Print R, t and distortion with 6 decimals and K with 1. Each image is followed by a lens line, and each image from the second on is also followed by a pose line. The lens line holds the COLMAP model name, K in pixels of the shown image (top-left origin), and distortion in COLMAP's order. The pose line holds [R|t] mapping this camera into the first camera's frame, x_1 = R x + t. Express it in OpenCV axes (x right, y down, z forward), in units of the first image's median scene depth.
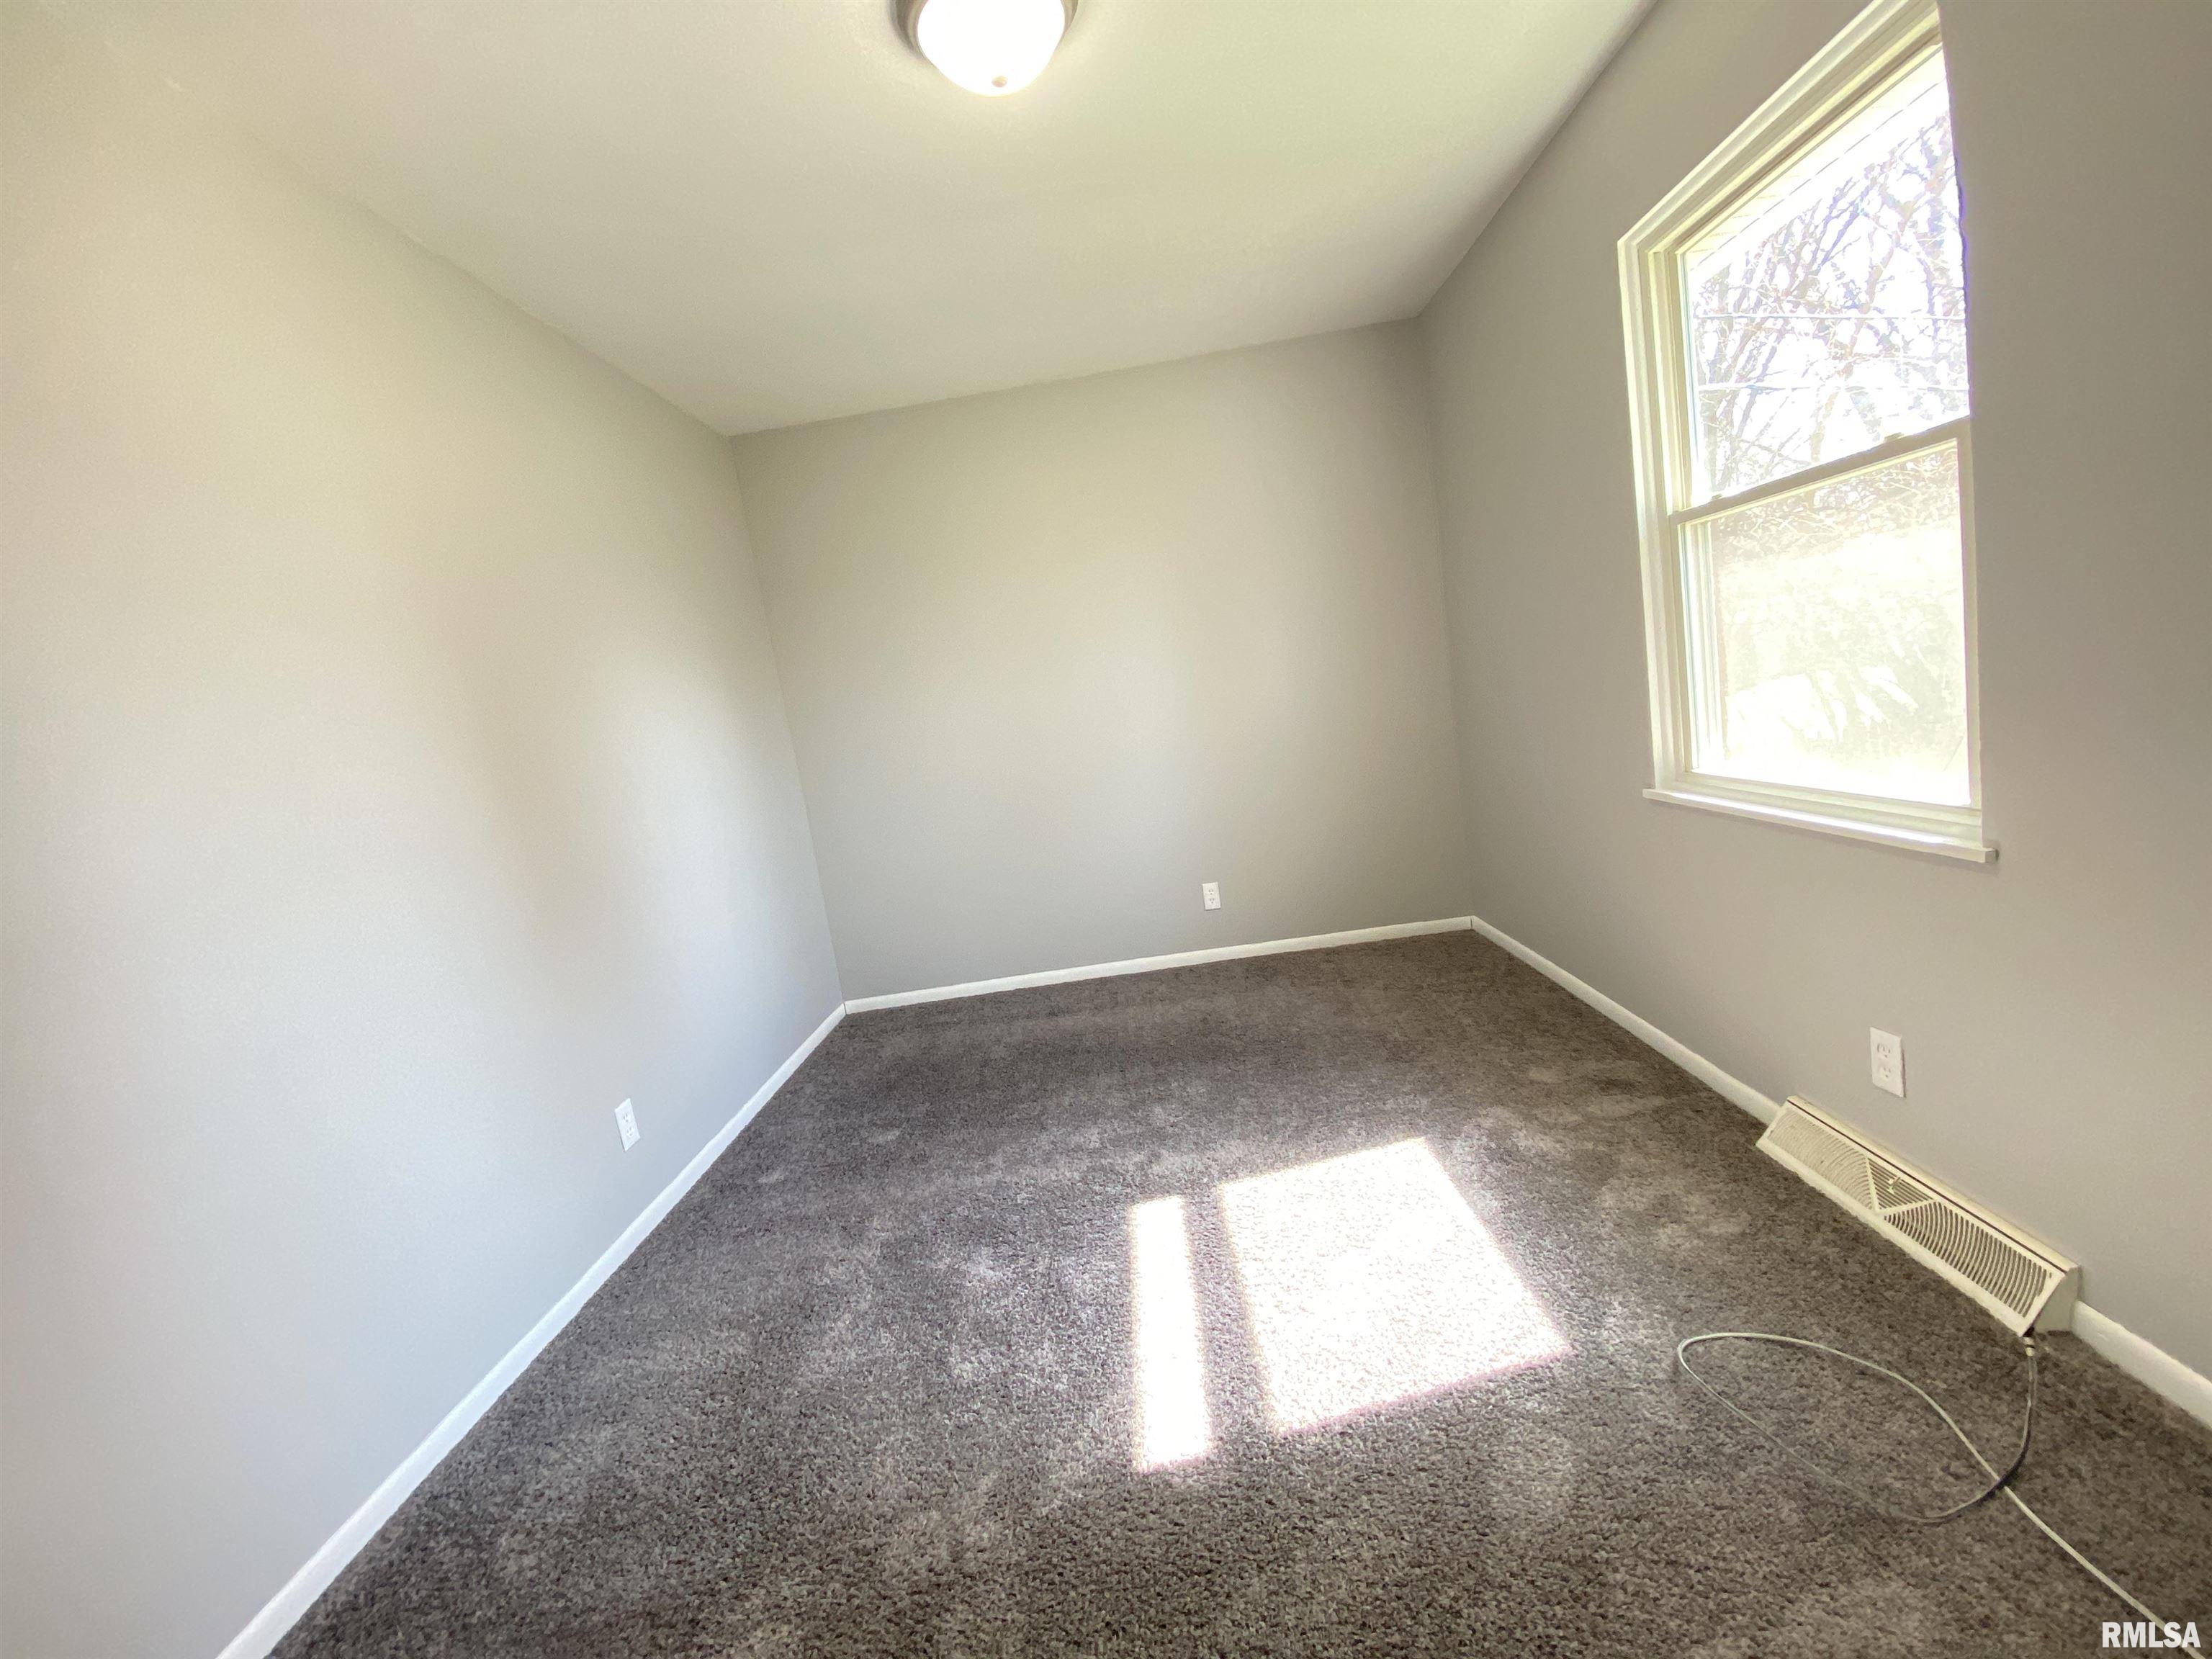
lens RADIAL K [[888.1, 0, 1146.5], [0, 888.1, 834.8], [0, 0, 1]] dist [0.025022, -0.024270]
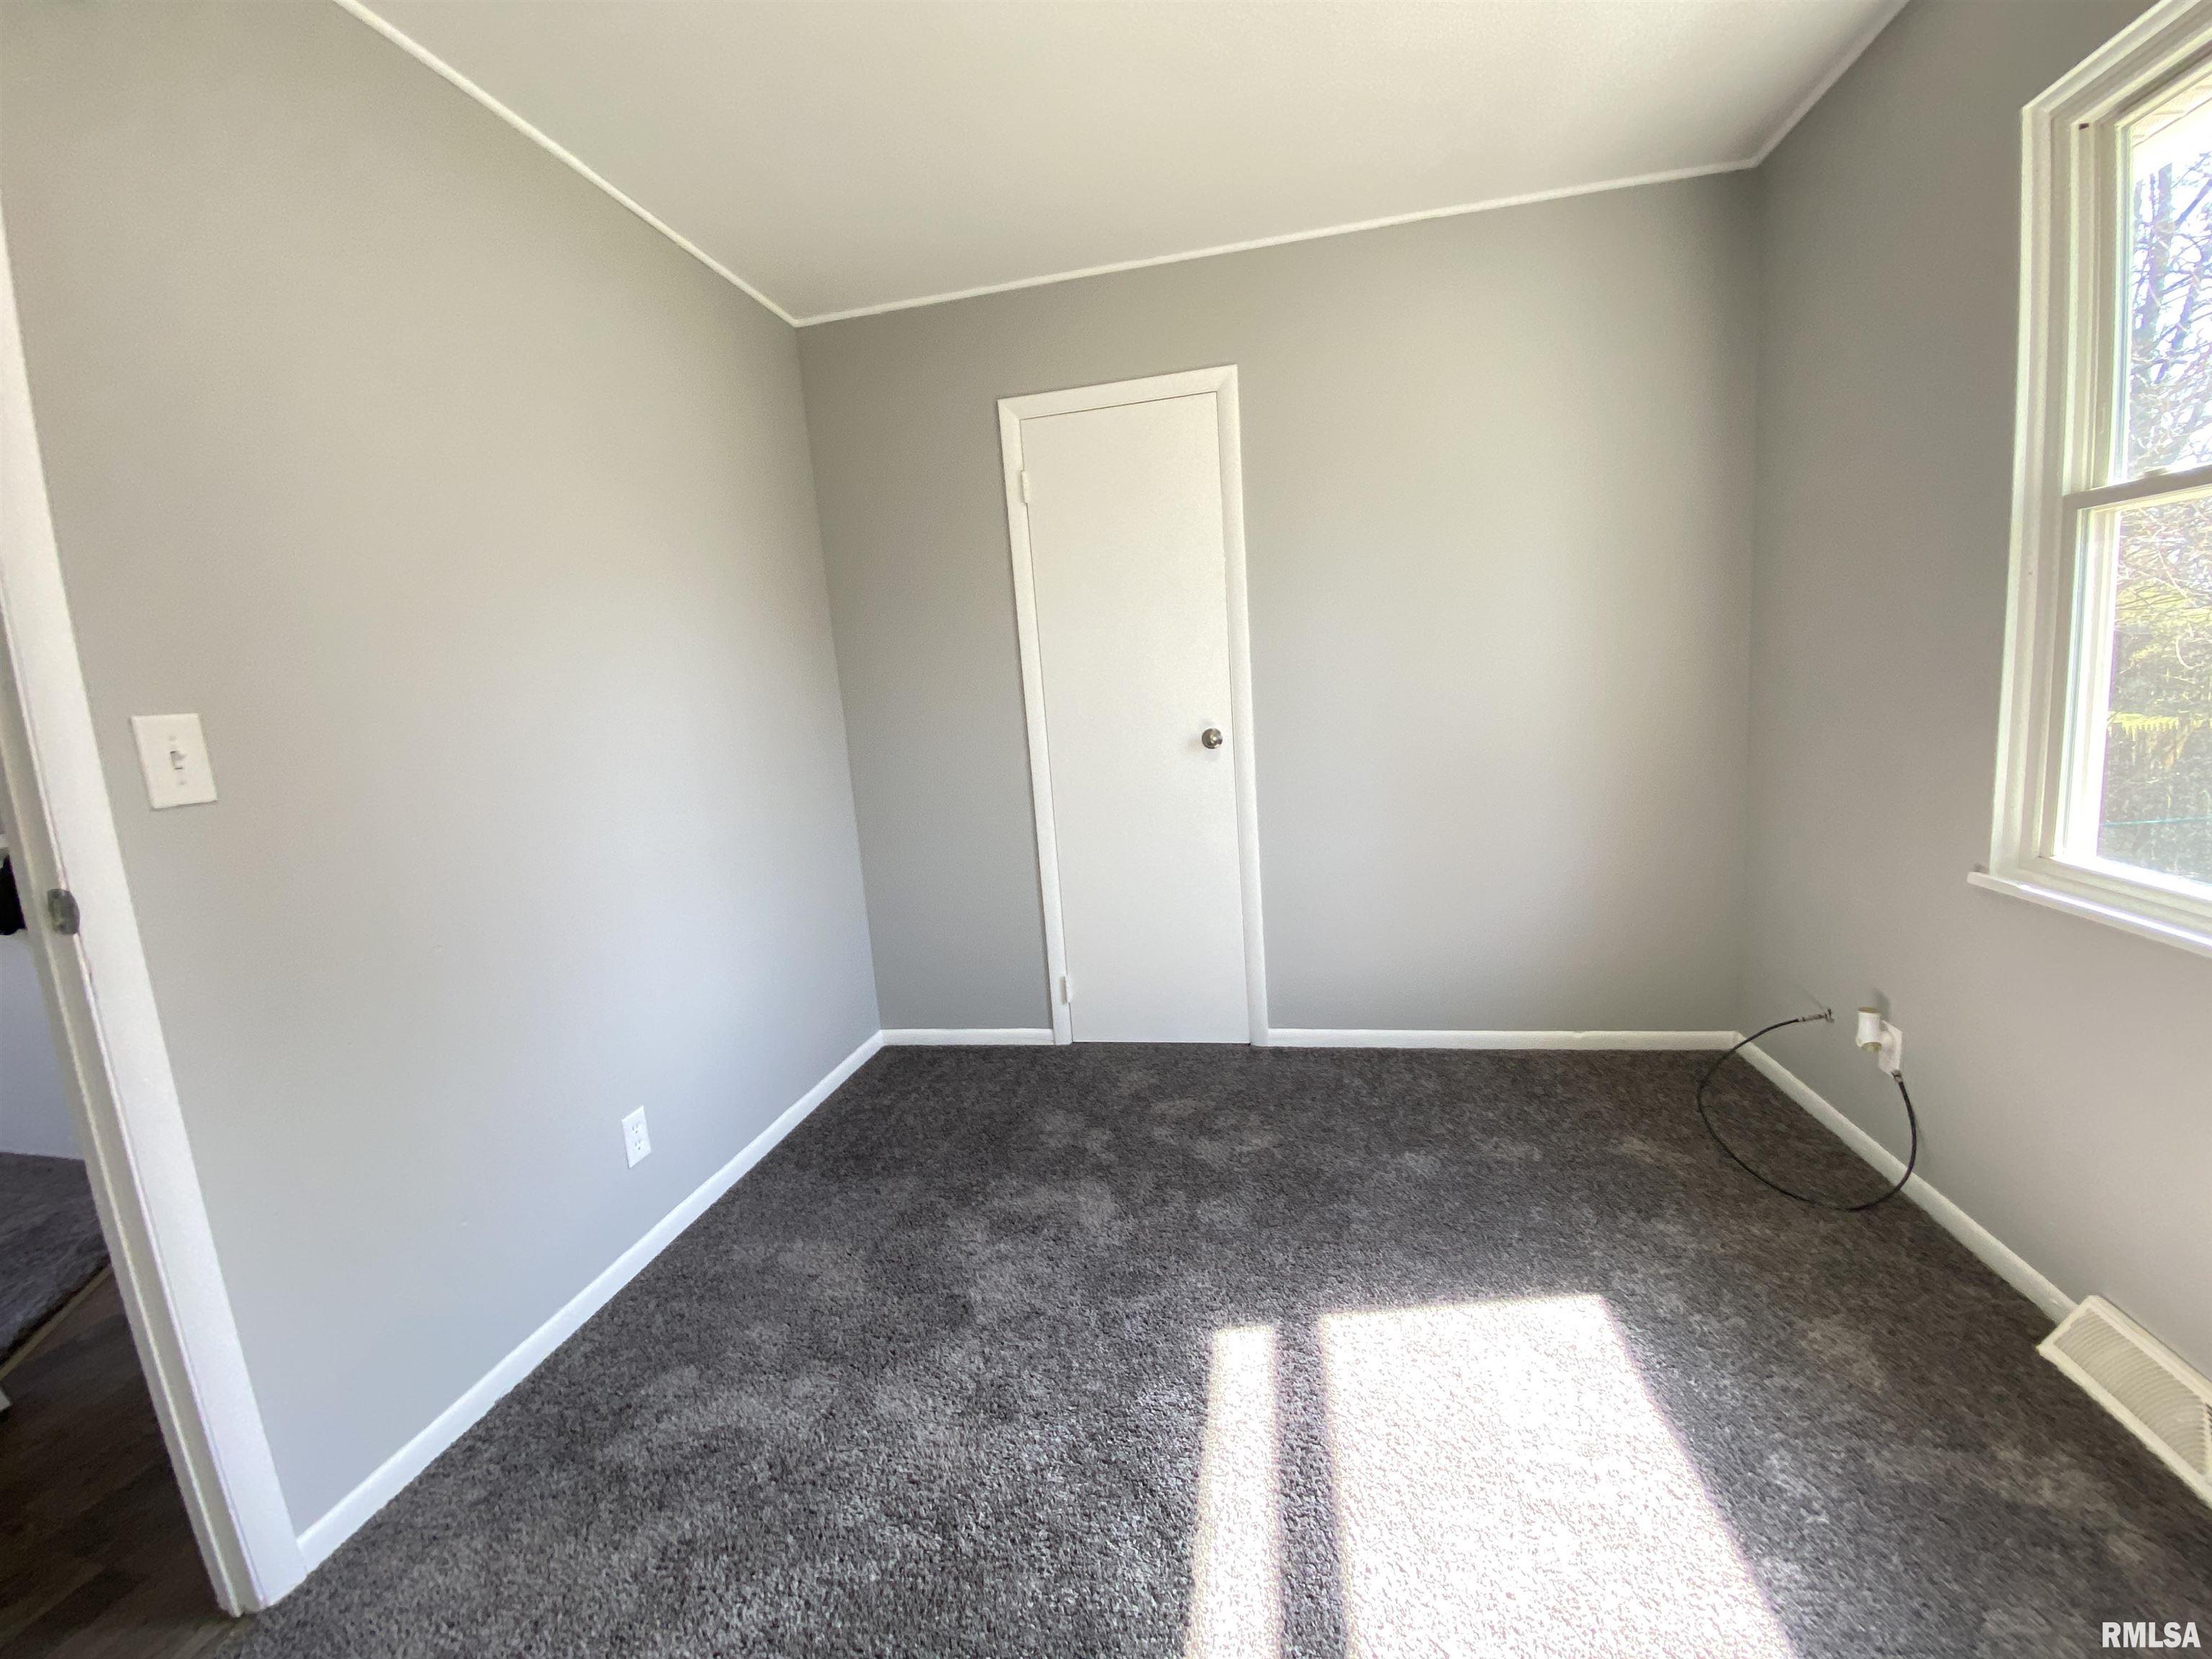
lens RADIAL K [[888.1, 0, 1146.5], [0, 888.1, 834.8], [0, 0, 1]] dist [0.025022, -0.024270]
pose [[0.984441, 0.102491, -0.142732, -0.000171], [-0.100224, 0.994699, 0.023003, -0.035626], [0.144333, -0.008340, 0.989494, 0.211943]]
